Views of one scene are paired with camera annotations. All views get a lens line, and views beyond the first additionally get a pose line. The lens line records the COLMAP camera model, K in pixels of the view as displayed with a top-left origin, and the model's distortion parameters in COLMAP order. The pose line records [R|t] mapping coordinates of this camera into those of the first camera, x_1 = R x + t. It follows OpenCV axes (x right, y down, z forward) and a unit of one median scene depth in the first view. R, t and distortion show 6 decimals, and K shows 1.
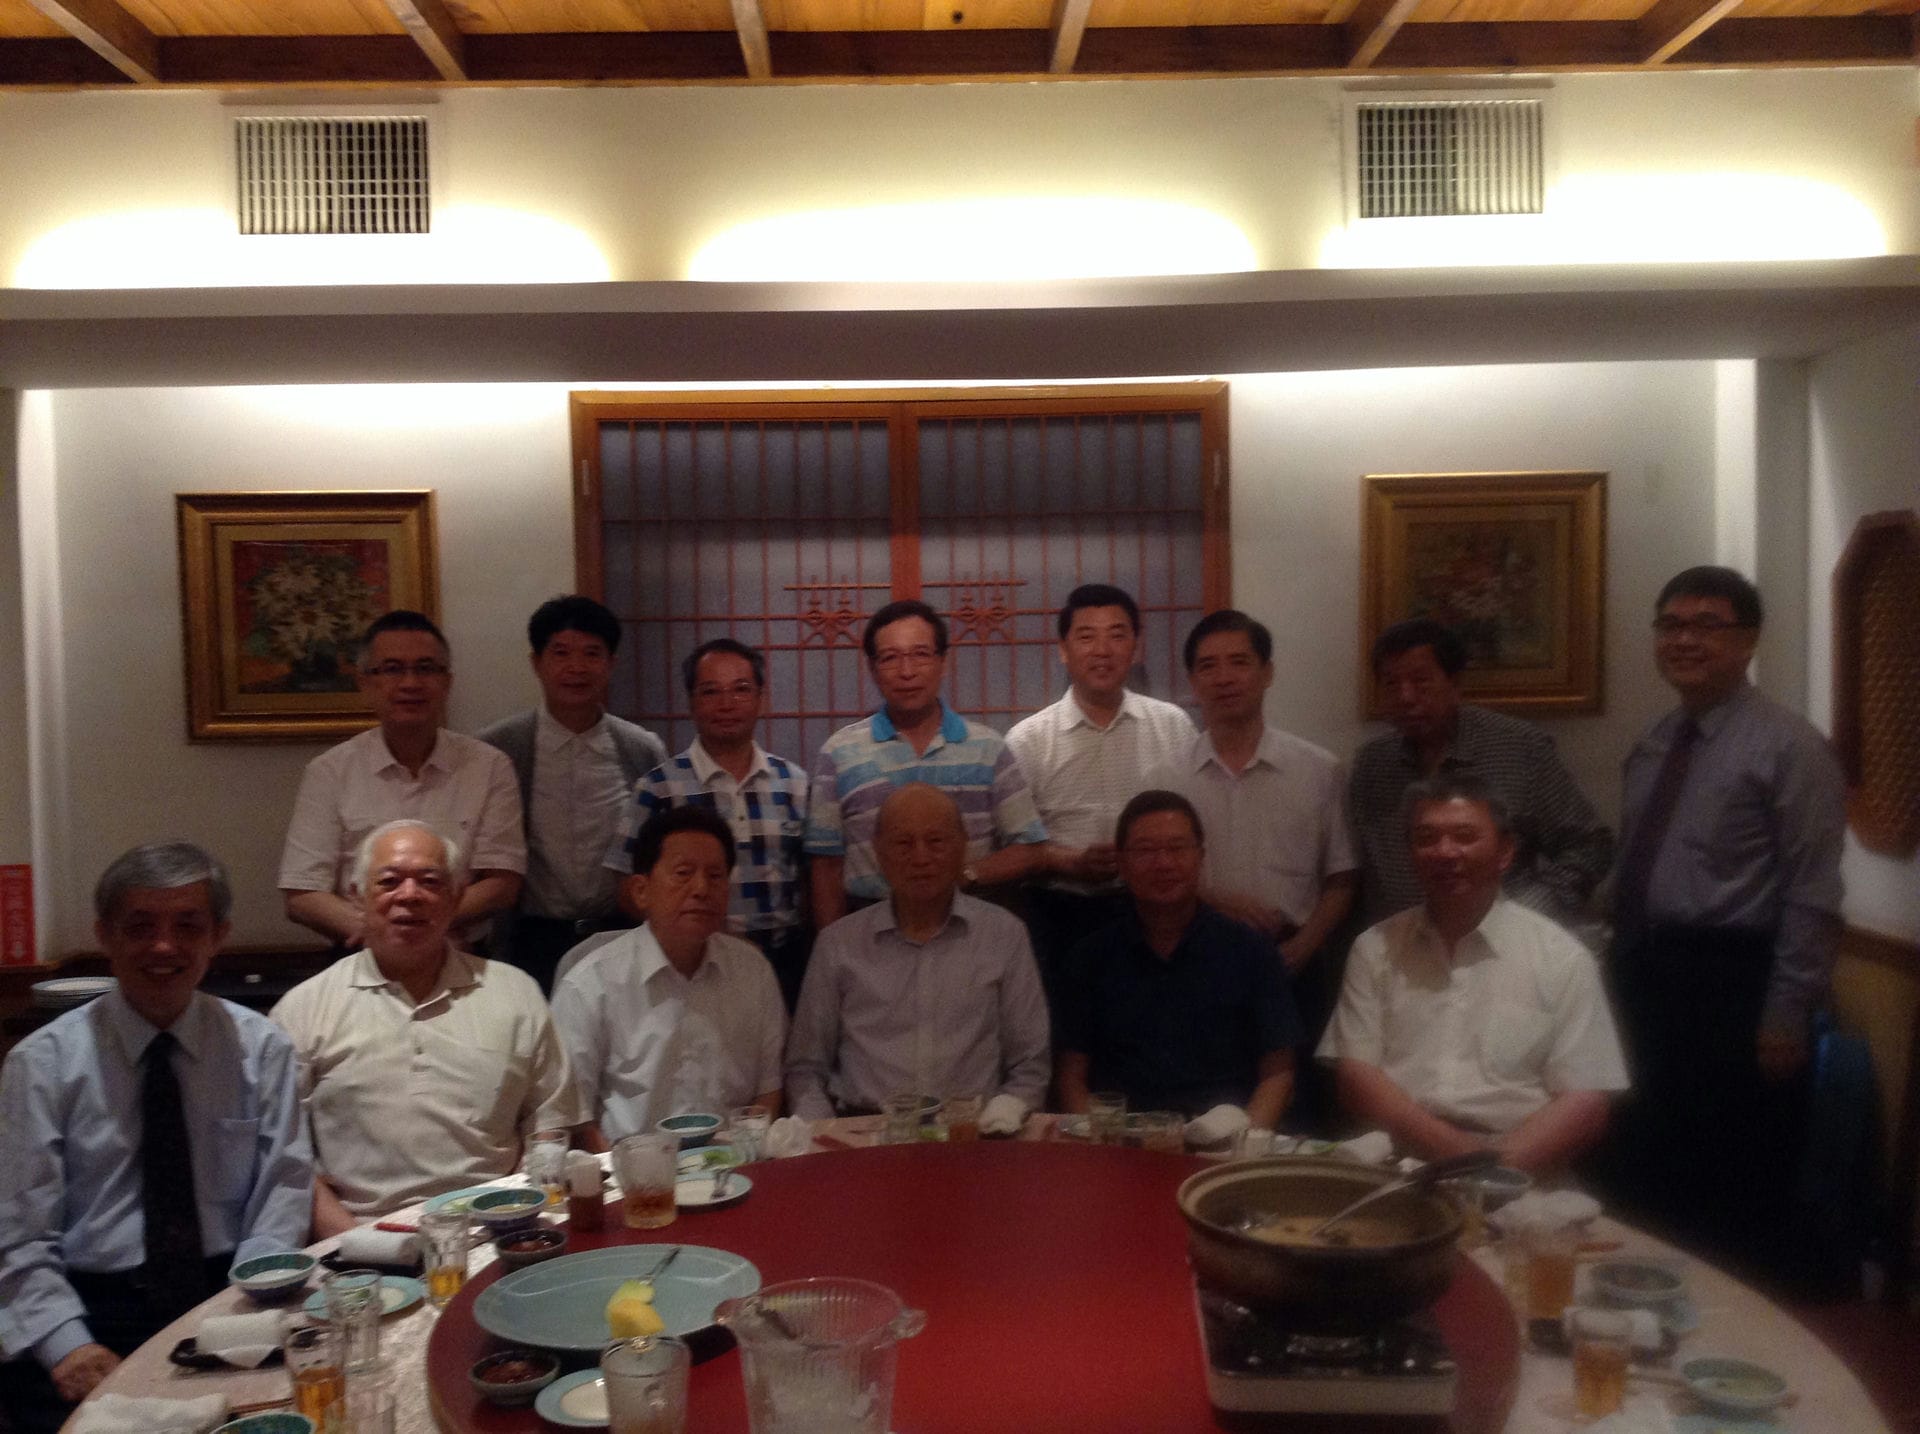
lens RADIAL K [[1741.1, 0, 967.7], [0, 1741.1, 716.2], [0, 0, 1]] dist [0.038548, 0.000000]
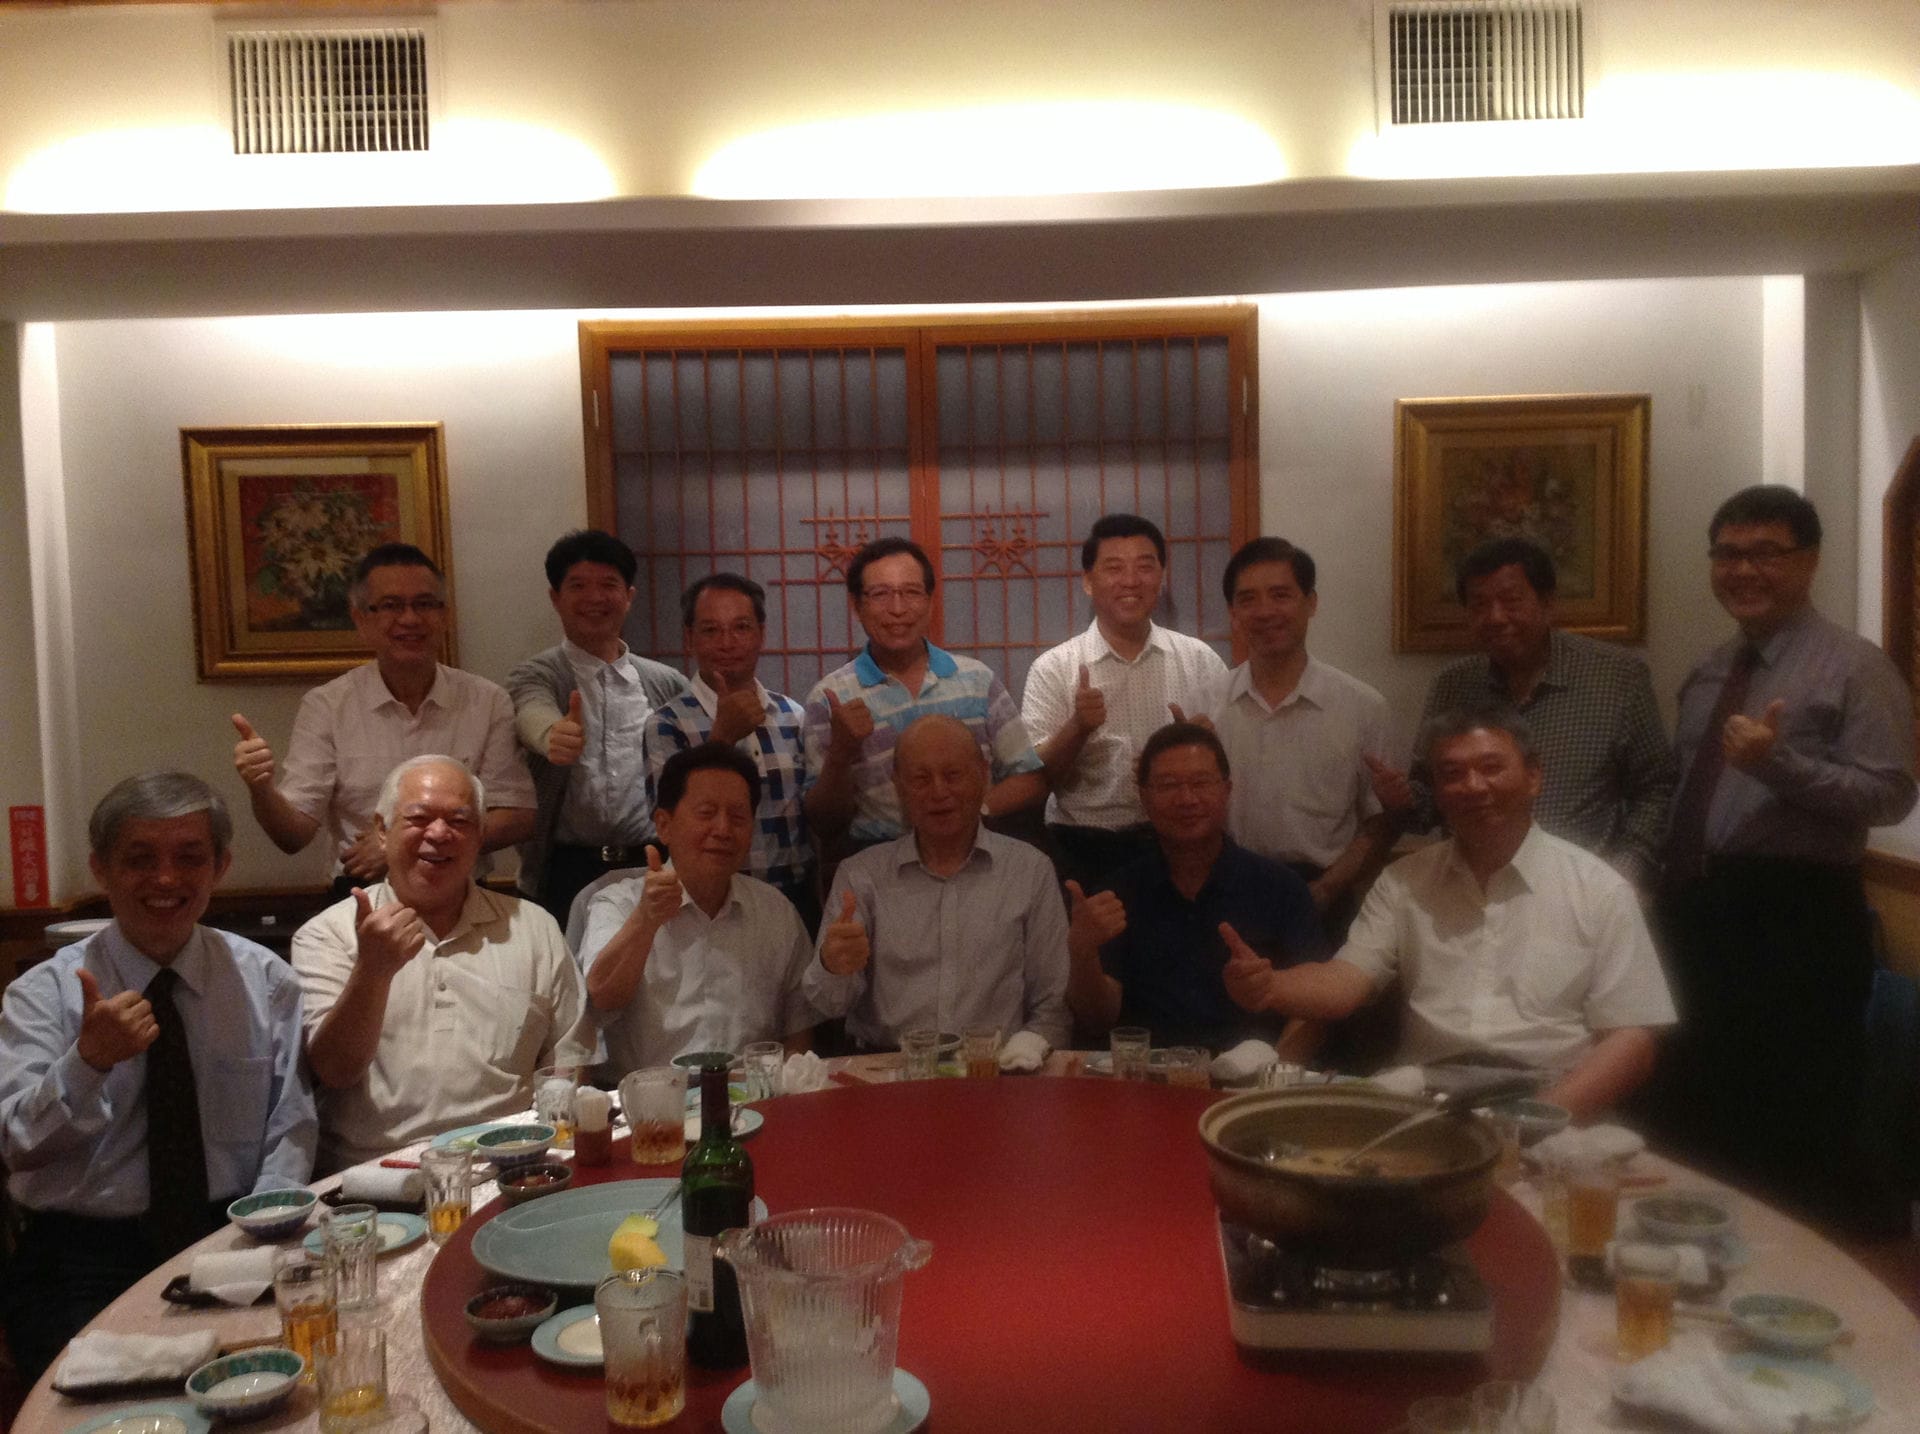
lens RADIAL K [[1741.1, 0, 968.5], [0, 1741.1, 712.9], [0, 0, 1]] dist [0.038548, 0.000000]
pose [[0.999827, -0.006197, -0.017528, 0.006354], [0.006623, 0.999682, 0.024313, 0.013258], [0.017371, -0.024425, 0.999551, 0.026224]]
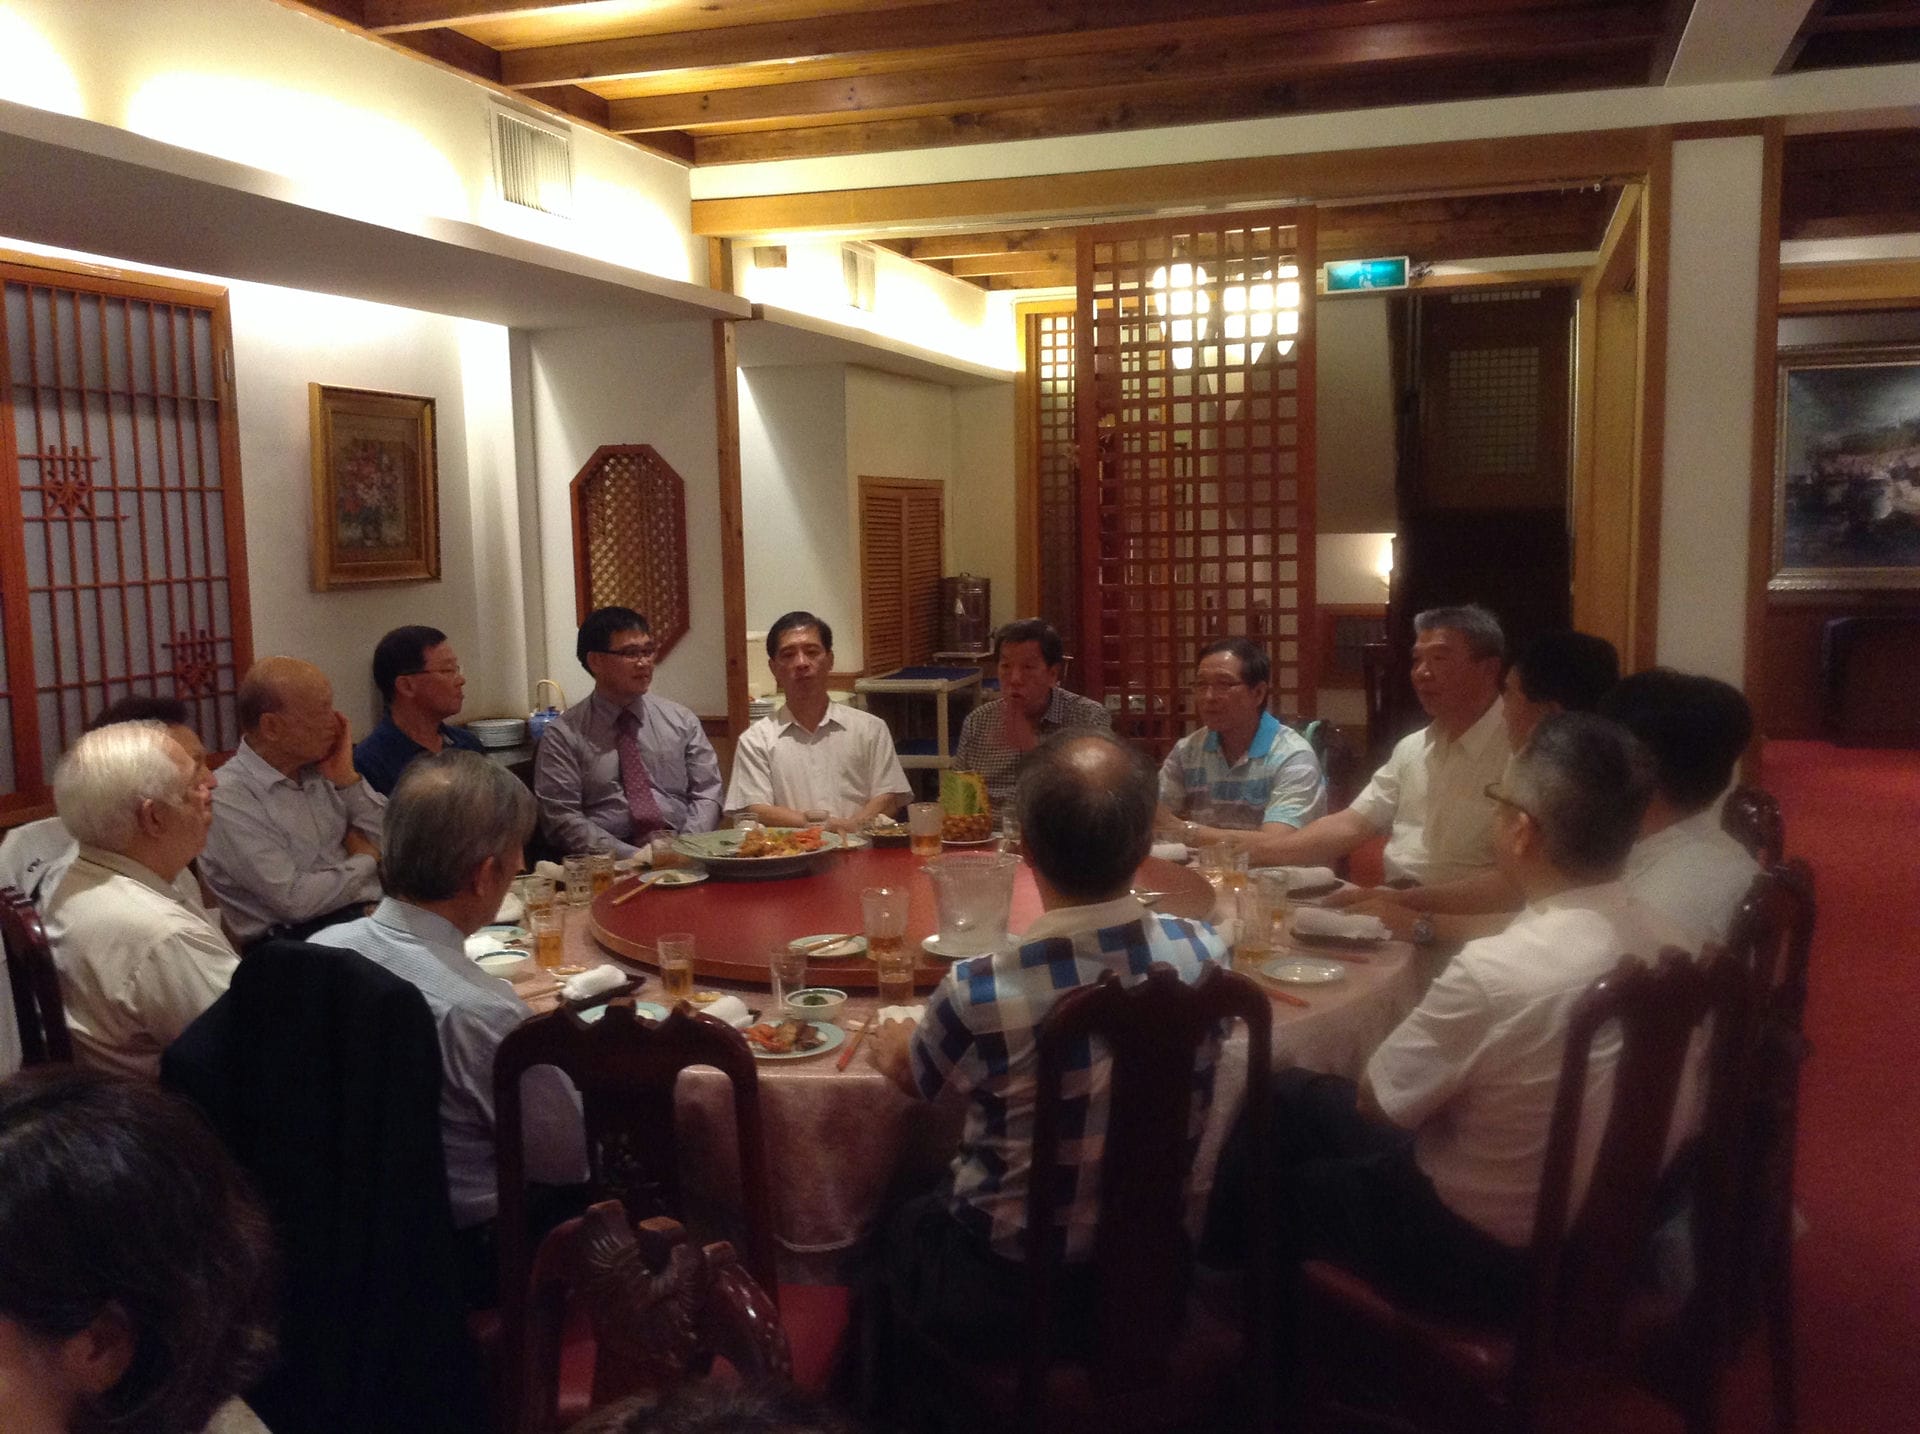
lens RADIAL K [[1741.1, 0, 956.7], [0, 1741.1, 713.6], [0, 0, 1]] dist [0.038548, 0.000000]
pose [[0.321500, -0.088184, 0.942794, -0.947880], [0.041647, 0.996007, 0.078960, 0.012717], [-0.945993, 0.013879, 0.323889, 0.252084]]
